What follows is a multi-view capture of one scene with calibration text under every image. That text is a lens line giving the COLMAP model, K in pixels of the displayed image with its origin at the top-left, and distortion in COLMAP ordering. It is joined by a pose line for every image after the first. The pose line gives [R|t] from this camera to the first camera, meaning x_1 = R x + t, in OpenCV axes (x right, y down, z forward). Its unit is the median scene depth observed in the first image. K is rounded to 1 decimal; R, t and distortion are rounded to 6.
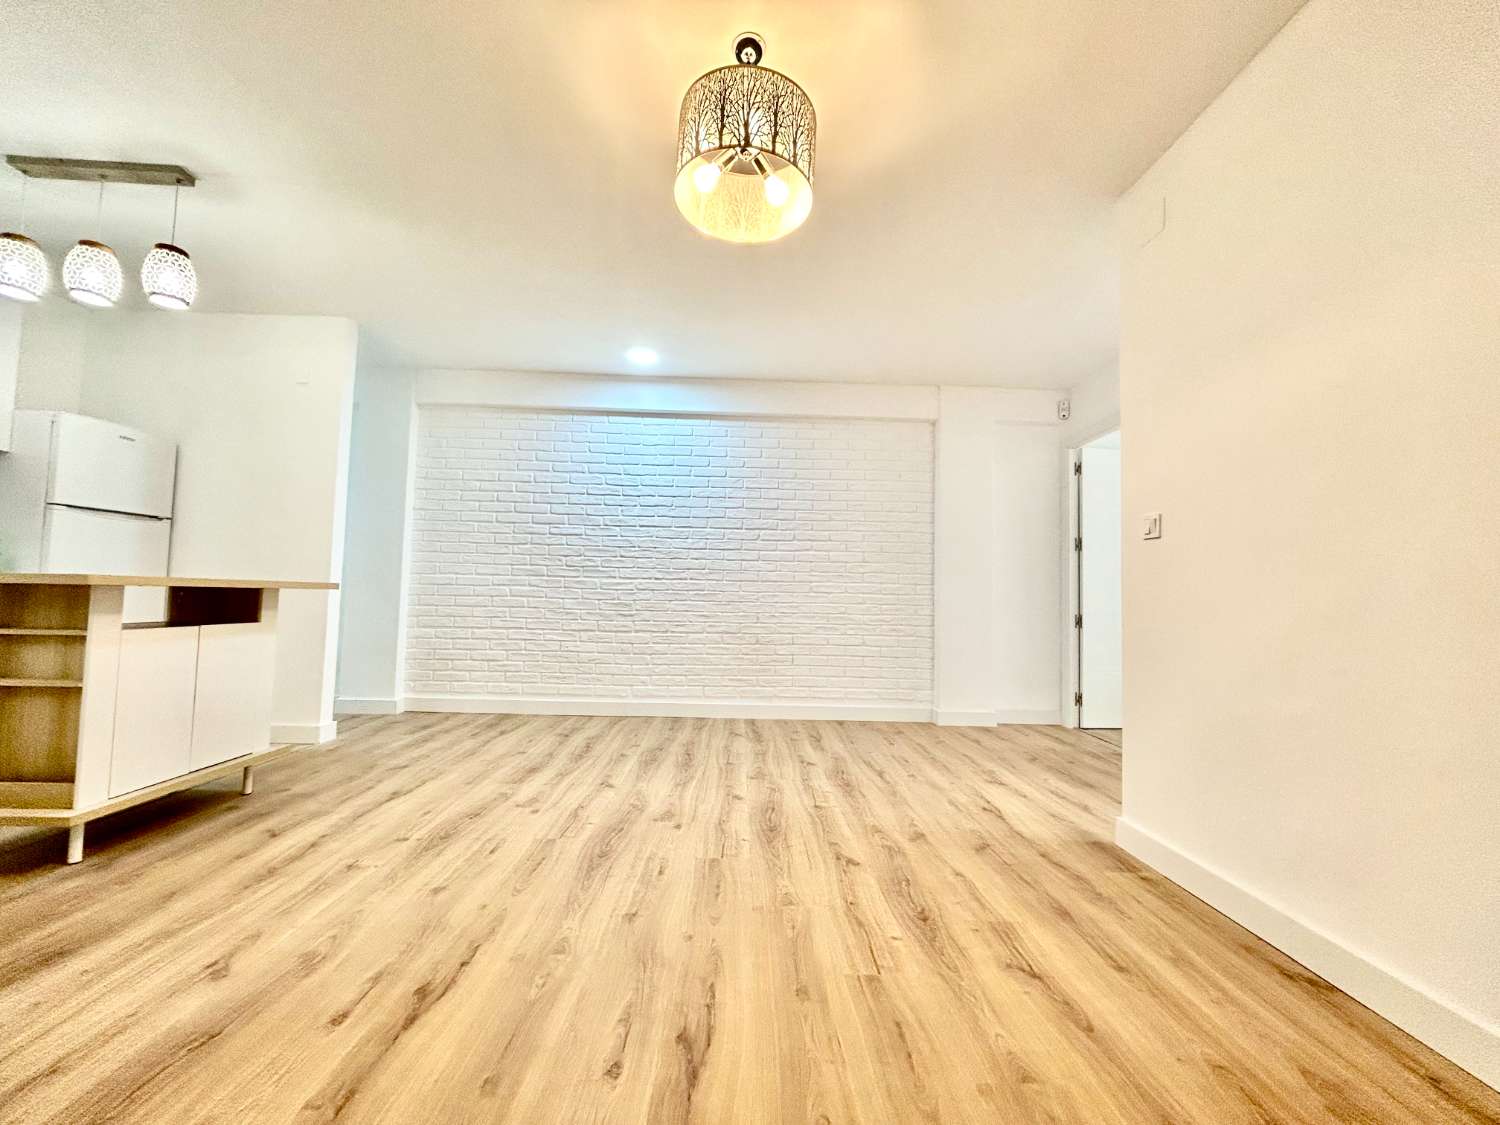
lens RADIAL K [[604.3, 0, 749.0], [0, 604.3, 560.7], [0, 0, 1]] dist [-0.001454, 0.001178]
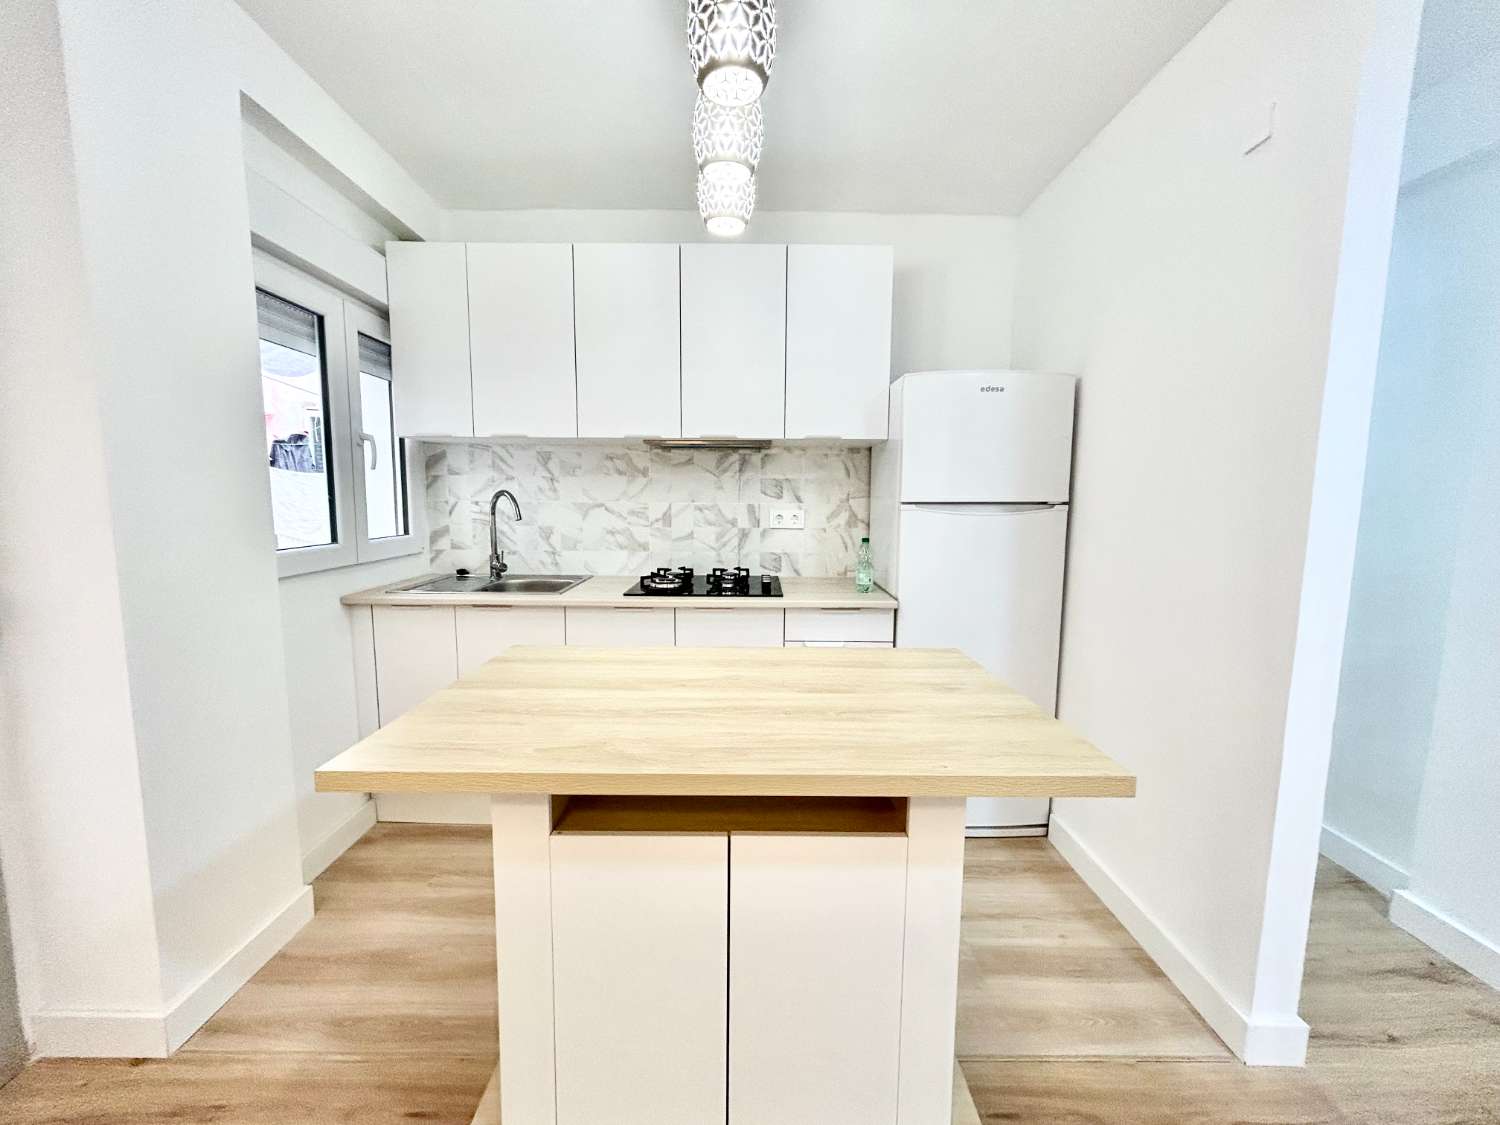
lens RADIAL K [[604.3, 0, 749.0], [0, 604.3, 560.7], [0, 0, 1]] dist [-0.001454, 0.001178]
pose [[-0.011213, 0.085458, -0.996279, -0.452292], [0.050743, 0.995106, 0.084786, -0.109124], [0.998649, -0.049603, -0.015495, 0.928767]]
